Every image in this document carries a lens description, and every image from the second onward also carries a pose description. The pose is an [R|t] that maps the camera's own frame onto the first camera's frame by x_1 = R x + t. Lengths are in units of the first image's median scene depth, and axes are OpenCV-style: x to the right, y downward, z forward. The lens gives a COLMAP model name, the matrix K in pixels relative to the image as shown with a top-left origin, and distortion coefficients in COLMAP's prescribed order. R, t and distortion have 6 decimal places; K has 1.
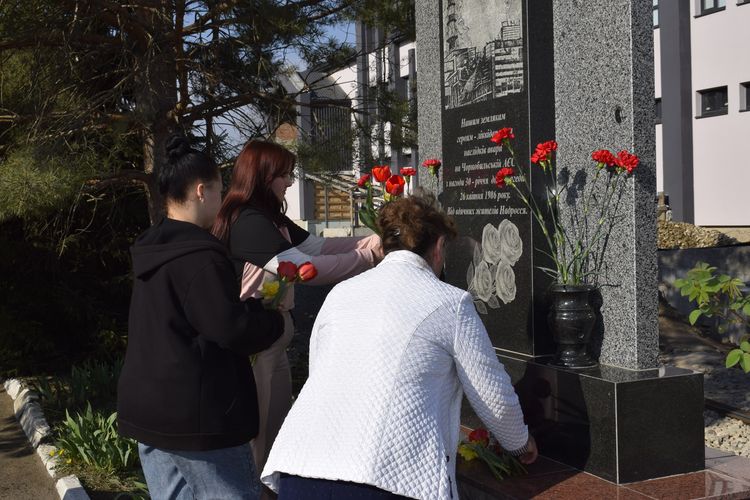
lens RADIAL K [[991.5, 0, 382.2], [0, 991.5, 244.5], [0, 0, 1]] dist [-0.007726, 0.000000]
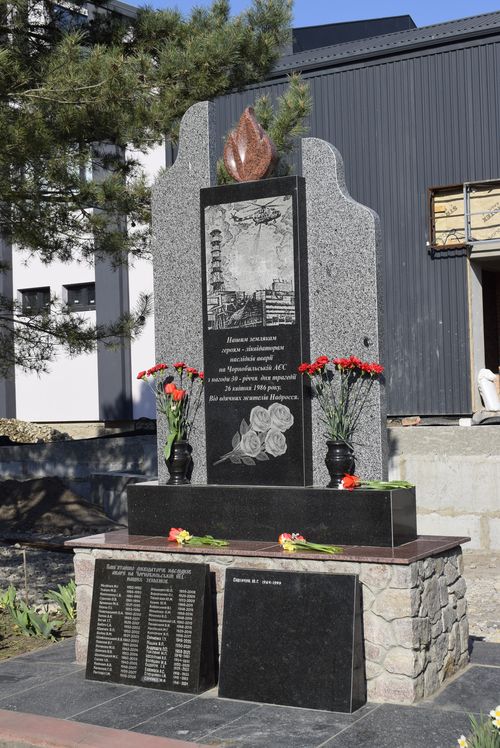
lens RADIAL K [[1135.9, 0, 249.6], [0, 1135.9, 375.4], [0, 0, 1]] dist [-0.011112, 0.000000]
pose [[0.815367, 0.012080, 0.578819, -0.928211], [0.026032, 0.998006, -0.057499, 0.032865], [-0.578359, 0.061950, 0.813427, -0.438138]]
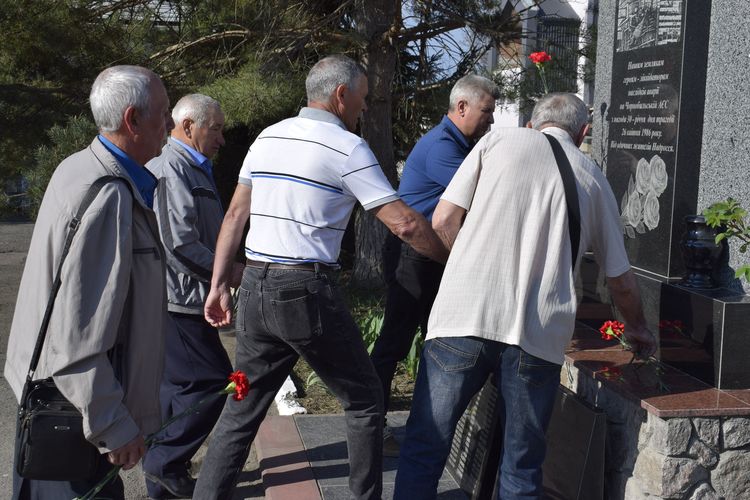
lens RADIAL K [[1024.0, 0, 376.2], [0, 1024.0, 247.0], [0, 0, 1]] dist [-0.032347, 0.000000]
pose [[0.973290, 0.084845, -0.213325, 0.069093], [-0.067813, 0.993990, 0.085941, 0.000208], [0.219334, -0.069180, 0.973194, -0.194694]]
